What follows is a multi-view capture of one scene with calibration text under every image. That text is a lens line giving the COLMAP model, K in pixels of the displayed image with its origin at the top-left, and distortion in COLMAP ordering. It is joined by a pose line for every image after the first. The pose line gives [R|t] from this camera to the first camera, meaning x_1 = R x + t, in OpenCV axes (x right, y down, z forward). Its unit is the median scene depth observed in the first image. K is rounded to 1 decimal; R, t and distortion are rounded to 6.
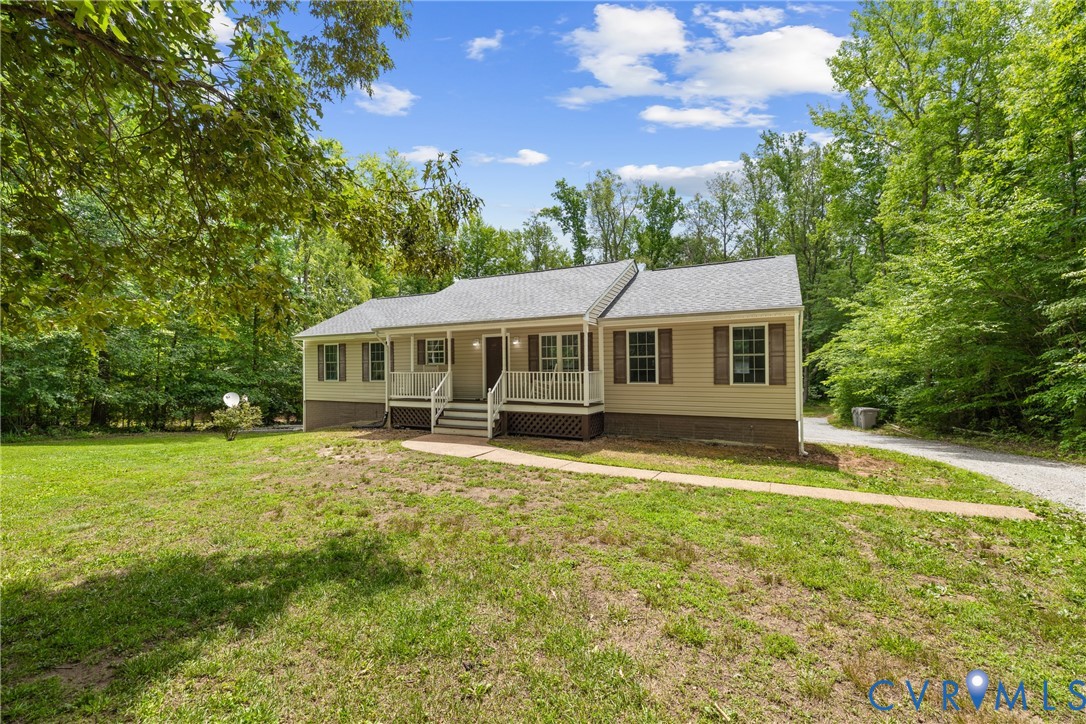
lens RADIAL K [[457.7, 0, 536.0], [0, 457.7, 364.1], [0, 0, 1]] dist [-0.000134, 0.000712]
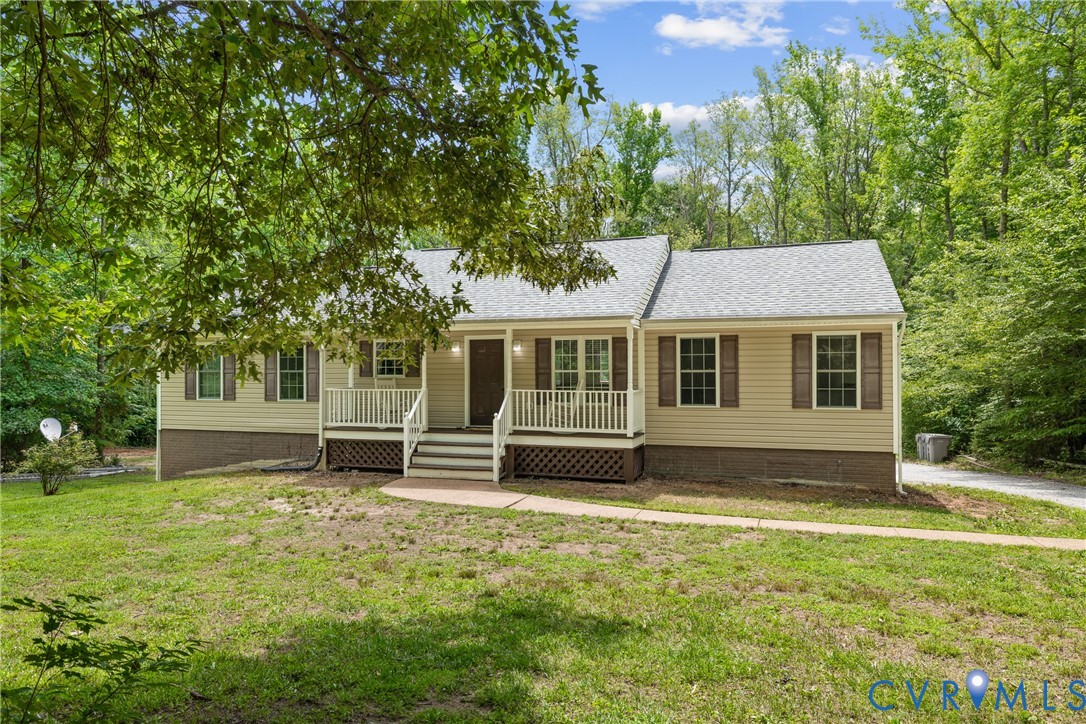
lens RADIAL K [[726.1, 0, 531.4], [0, 726.1, 365.5], [0, 0, 1]] dist [0.003569, -0.003502]
pose [[0.987730, 0.007824, 0.155976, -0.217666], [-0.007847, 0.999969, -0.000468, -0.021703], [-0.155975, -0.000762, 0.987761, -0.137231]]
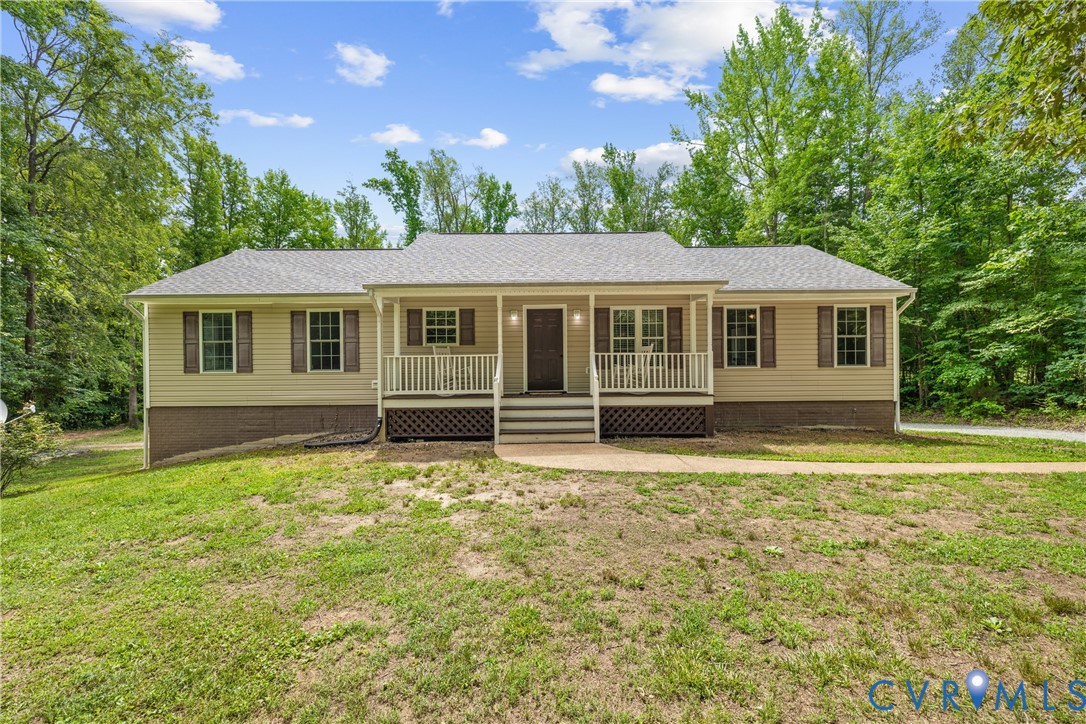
lens RADIAL K [[457.7, 0, 537.6], [0, 457.7, 368.3], [0, 0, 1]] dist [-0.000134, 0.000712]
pose [[0.882341, -0.003321, 0.470600, -0.506284], [-0.002009, 0.999939, 0.010824, 0.033326], [-0.470607, -0.010496, 0.882281, 0.390279]]
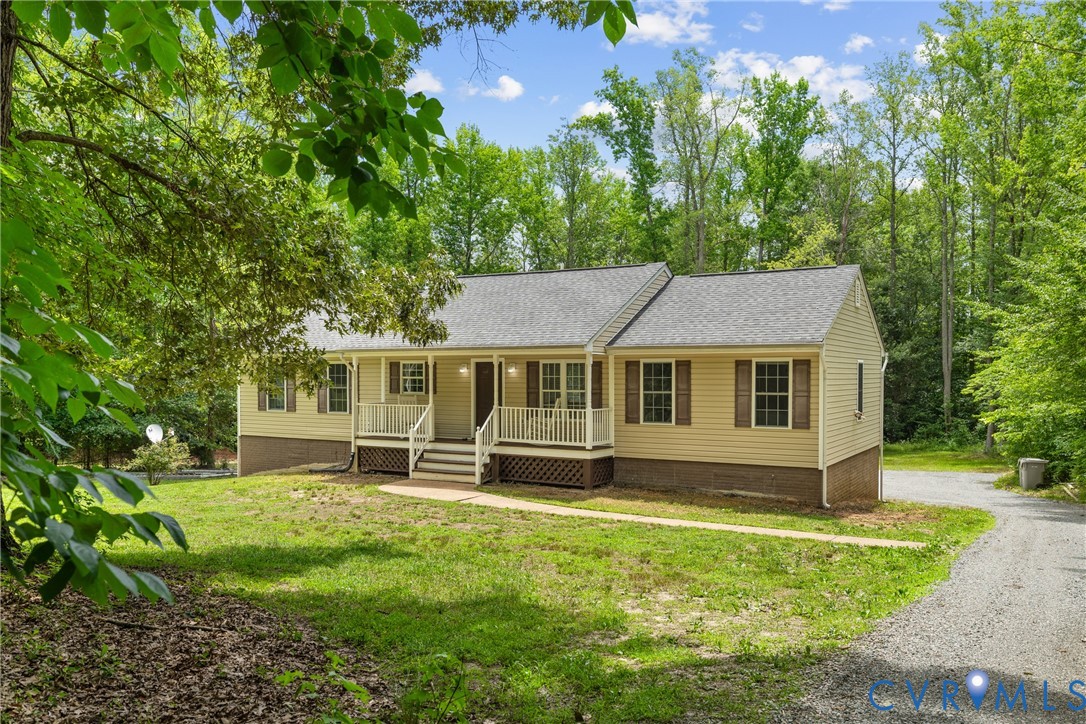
lens RADIAL K [[859.3, 0, 527.3], [0, 859.3, 401.1], [0, 0, 1]] dist [0.003028, -0.004597]
pose [[0.998016, 0.013171, -0.061569, 0.085726], [-0.010873, 0.999237, 0.037508, -0.054355], [0.062016, -0.036764, 0.997398, -0.575558]]
